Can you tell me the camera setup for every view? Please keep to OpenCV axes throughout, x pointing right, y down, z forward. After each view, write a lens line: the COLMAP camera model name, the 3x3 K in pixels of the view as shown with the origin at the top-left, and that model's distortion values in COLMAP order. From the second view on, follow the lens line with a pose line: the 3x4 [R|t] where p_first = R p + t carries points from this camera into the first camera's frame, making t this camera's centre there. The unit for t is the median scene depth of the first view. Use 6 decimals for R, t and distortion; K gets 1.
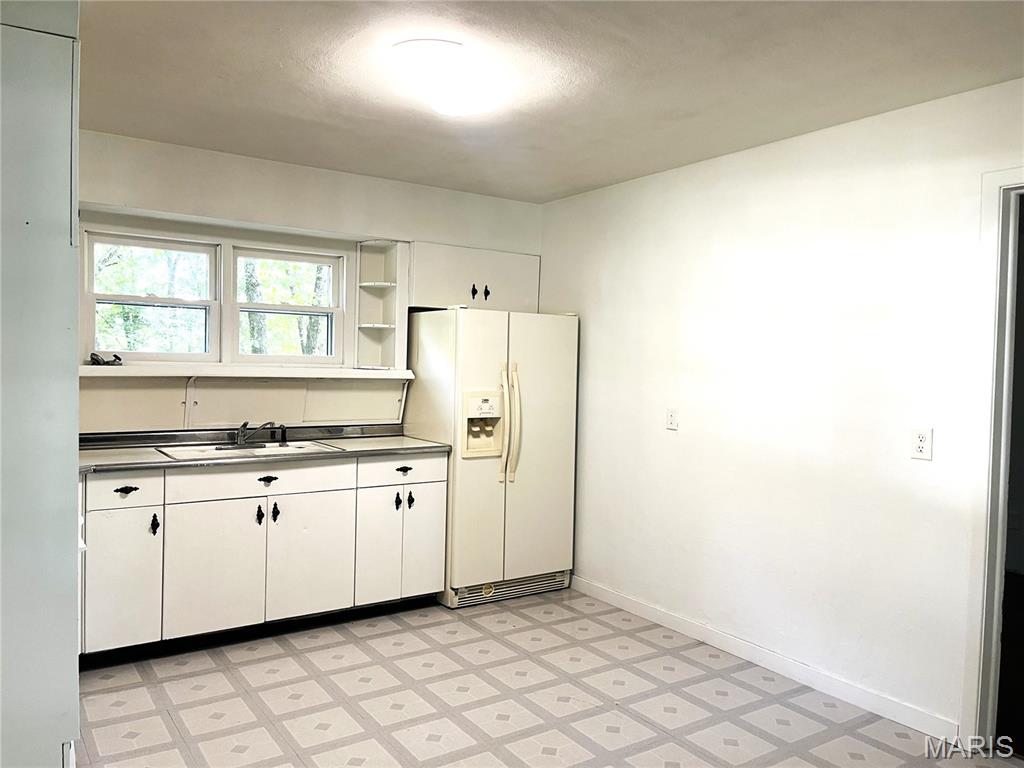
lens RADIAL K [[775.6, 0, 509.9], [0, 775.6, 384.5], [0, 0, 1]] dist [0.031952, -0.005119]
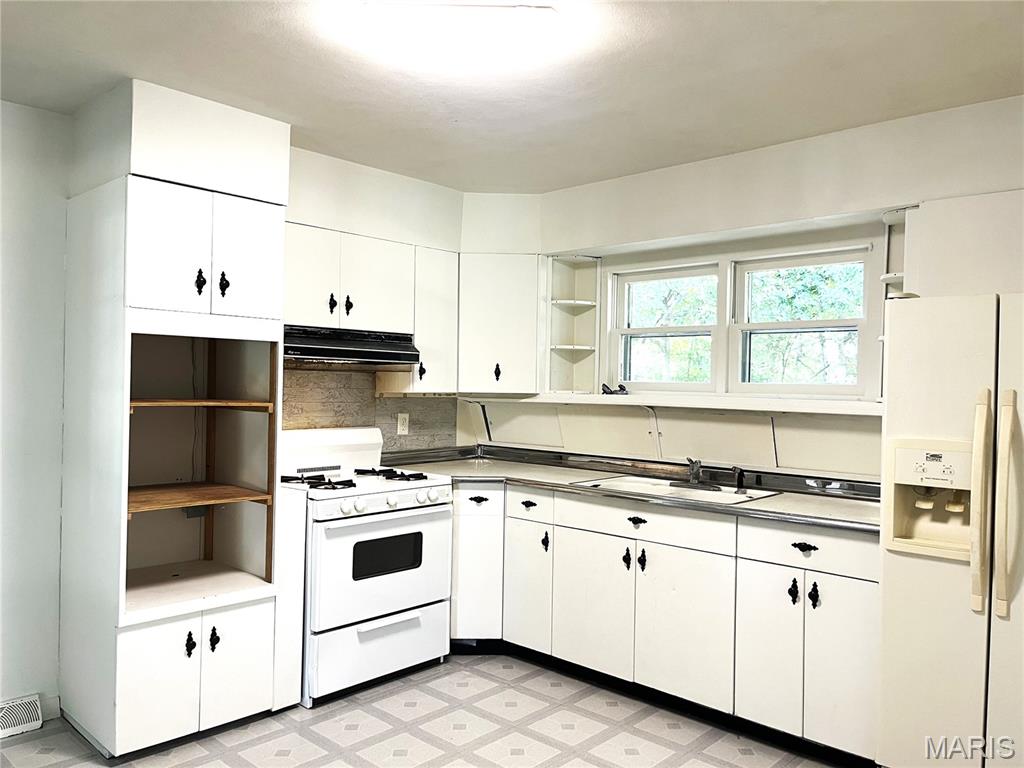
lens RADIAL K [[775.6, 0, 510.8], [0, 775.6, 385.9], [0, 0, 1]] dist [0.031952, -0.005119]
pose [[0.221536, -0.013075, -0.975064, 0.489655], [-0.041328, 0.998886, -0.022784, -0.005703], [0.974276, 0.045345, 0.220749, 0.609907]]
